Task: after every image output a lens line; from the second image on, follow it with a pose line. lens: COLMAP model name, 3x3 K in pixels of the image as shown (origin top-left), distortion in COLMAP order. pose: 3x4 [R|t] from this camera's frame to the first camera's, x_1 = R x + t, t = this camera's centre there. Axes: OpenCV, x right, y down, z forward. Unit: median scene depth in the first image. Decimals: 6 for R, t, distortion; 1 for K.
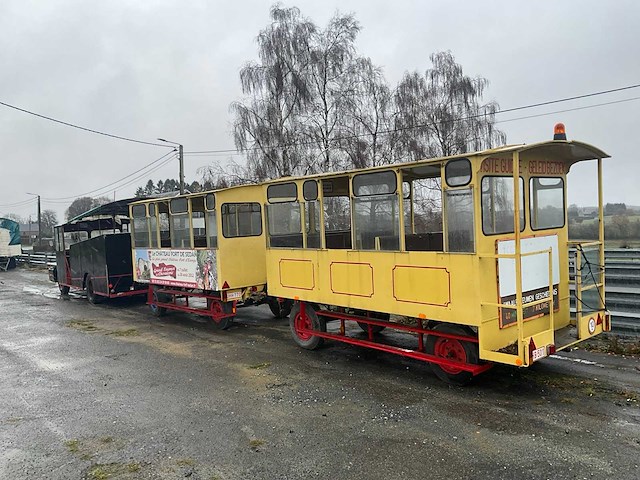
lens RADIAL K [[527.9, 0, 320.0], [0, 527.9, 240.0], [0, 0, 1]] dist [0.096619, -0.199585]
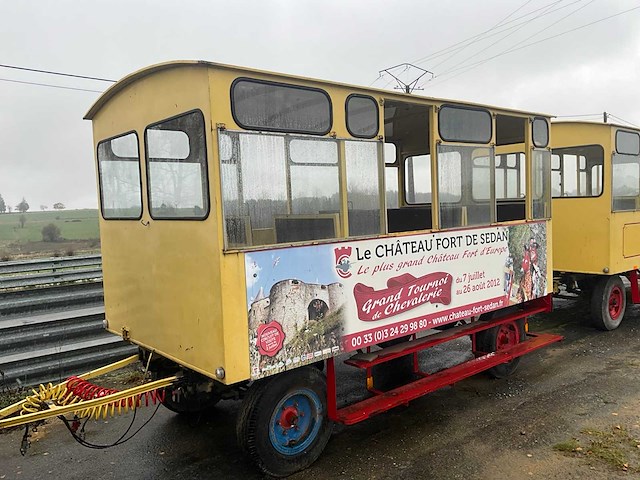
lens RADIAL K [[527.9, 0, 320.0], [0, 527.9, 240.0], [0, 0, 1]] dist [0.096619, -0.199585]
pose [[0.032444, -0.018334, 0.999305, -0.765189], [0.071433, 0.997317, 0.015978, 0.012078], [-0.996918, 0.070865, 0.033667, 1.221835]]
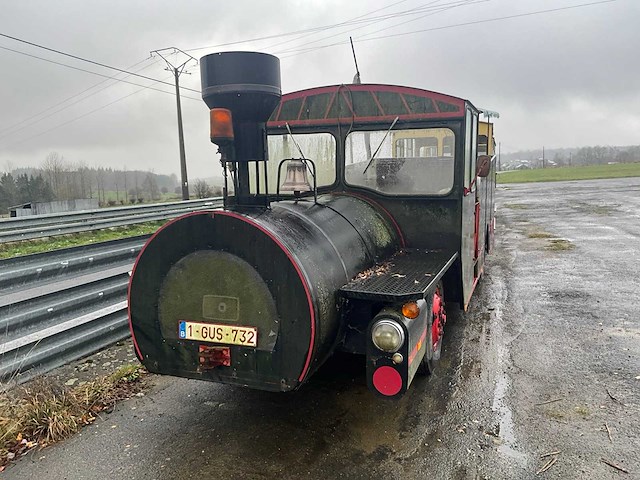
lens RADIAL K [[527.9, 0, 320.0], [0, 527.9, 240.0], [0, 0, 1]] dist [0.096619, -0.199585]
pose [[-0.493564, -0.045471, 0.868520, -1.261805], [0.079005, 0.992159, 0.096841, 0.018635], [-0.866114, 0.116415, -0.486102, 2.153578]]
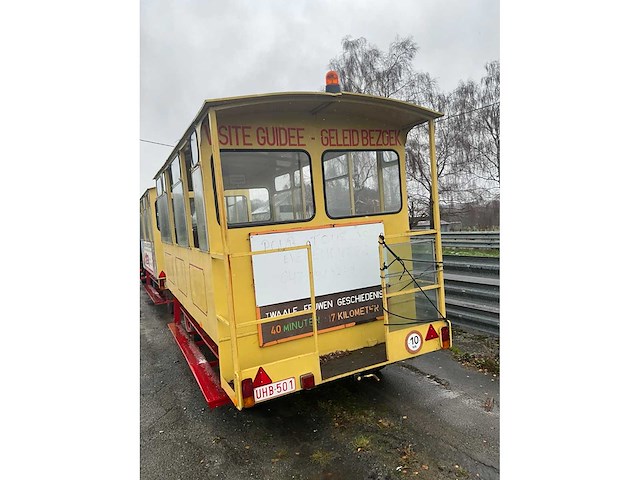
lens RADIAL K [[400.2, 0, 321.0], [0, 400.2, 236.4], [0, 0, 1]] dist [0.007383, 0.000082]
pose [[0.970775, -0.018045, -0.239311, 0.340167], [0.024511, 0.999410, 0.024071, -0.004038], [0.238735, -0.029233, 0.970645, 0.275264]]
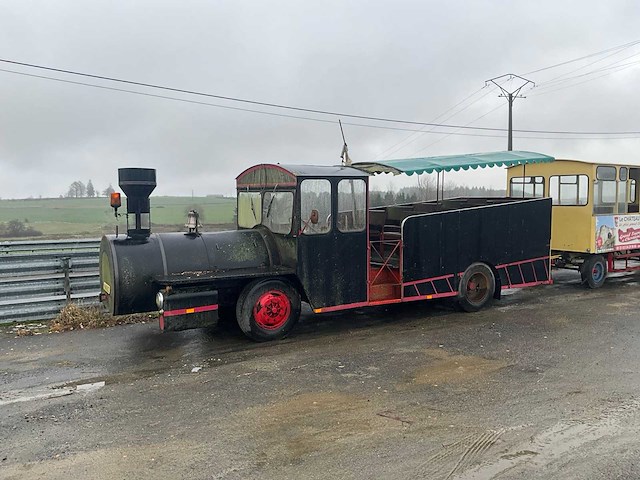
lens RADIAL K [[527.9, 0, 320.0], [0, 527.9, 240.0], [0, 0, 1]] dist [0.096619, -0.199585]
pose [[0.152048, -0.027375, 0.987994, -1.634048], [0.033935, 0.999172, 0.022462, 0.027377], [-0.987790, 0.030112, 0.152851, 1.678531]]
